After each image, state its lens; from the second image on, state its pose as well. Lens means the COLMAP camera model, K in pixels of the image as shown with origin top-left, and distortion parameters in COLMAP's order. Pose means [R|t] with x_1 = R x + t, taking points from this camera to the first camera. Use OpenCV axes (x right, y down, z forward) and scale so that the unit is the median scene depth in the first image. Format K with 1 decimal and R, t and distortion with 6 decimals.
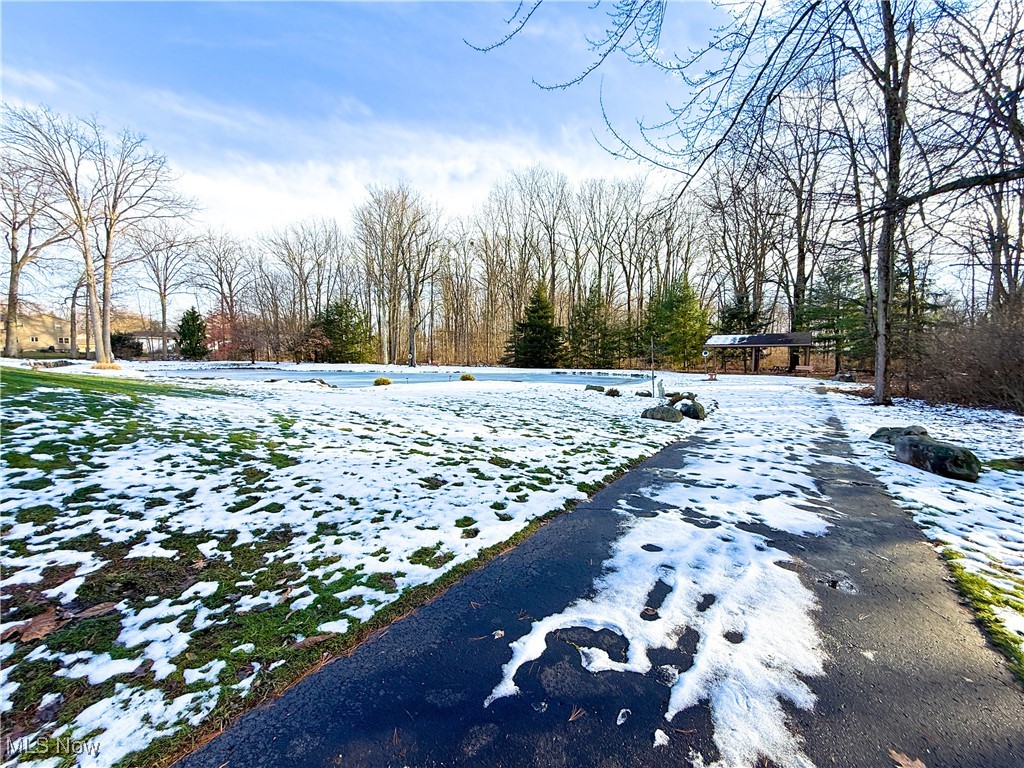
lens RADIAL K [[404.2, 0, 512.0], [0, 404.2, 384.0], [0, 0, 1]] dist [0.000443, -0.000039]
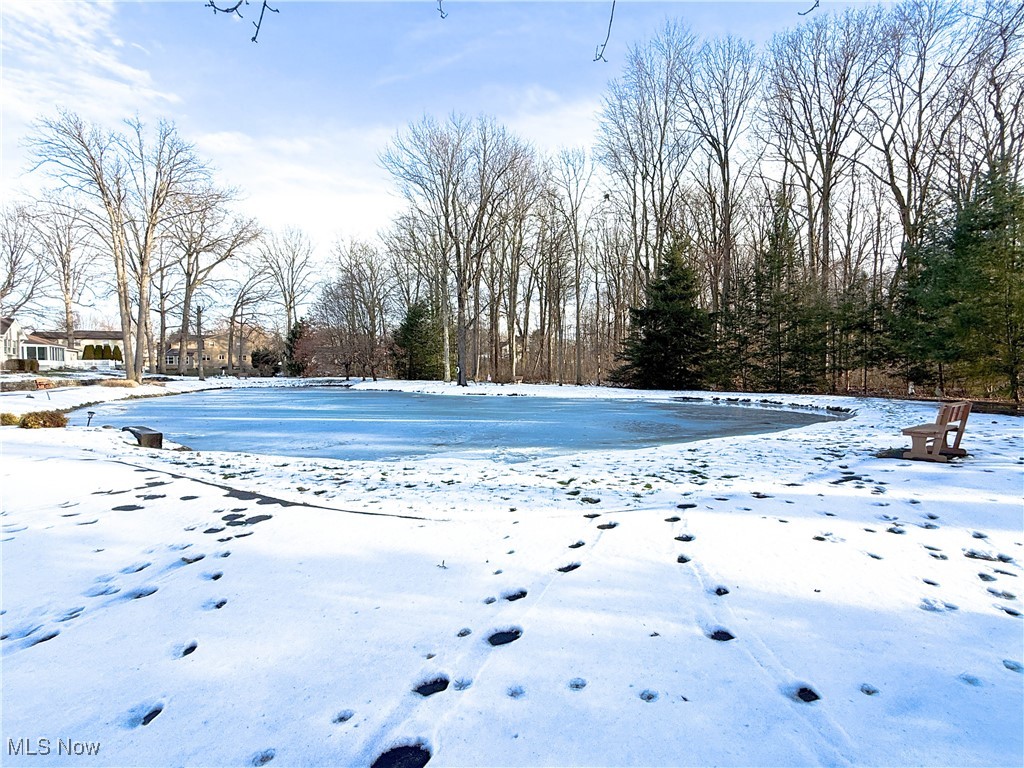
lens RADIAL K [[501.4, 0, 512.0], [0, 501.4, 384.0], [0, 0, 1]] dist [0.002328, 0.000275]
pose [[0.880666, 0.004770, -0.473714, 0.229290], [-0.023867, 0.999126, -0.034310, -0.020158], [0.473136, 0.041521, 0.880010, 0.339424]]
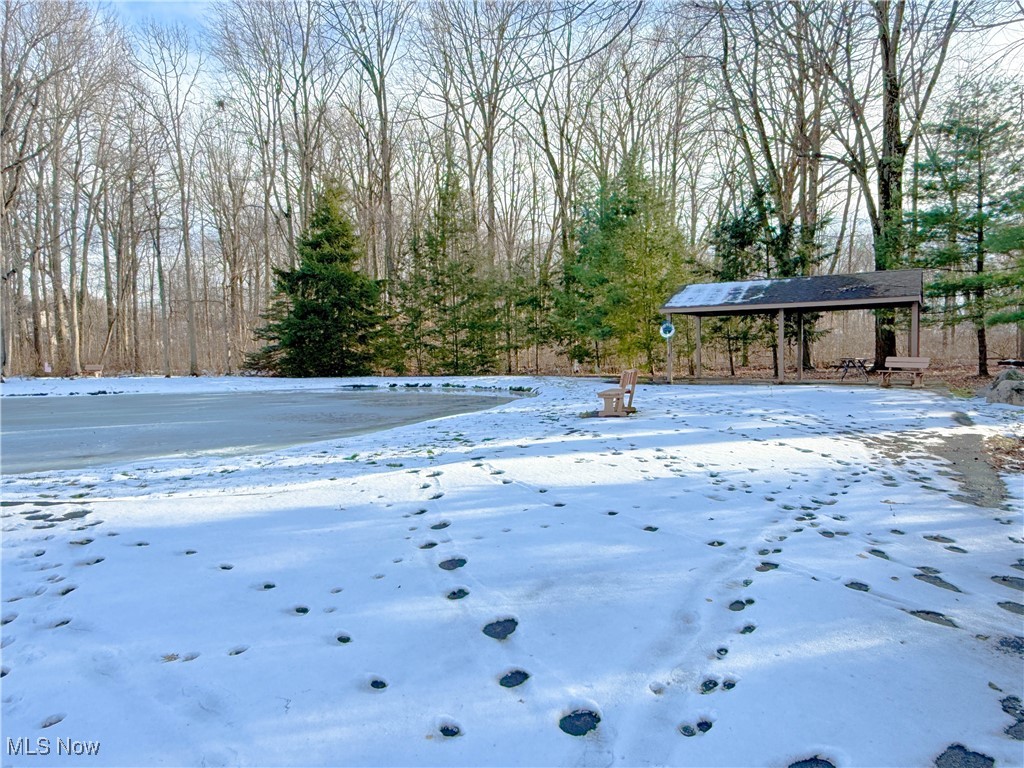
lens RADIAL K [[705.6, 0, 512.0], [0, 705.6, 384.0], [0, 0, 1]] dist [-0.003312, 0.001232]
pose [[0.993664, -0.028794, 0.108643, 0.200377], [0.030887, 0.999367, -0.017633, -0.013782], [-0.108066, 0.020877, 0.993924, 0.272638]]
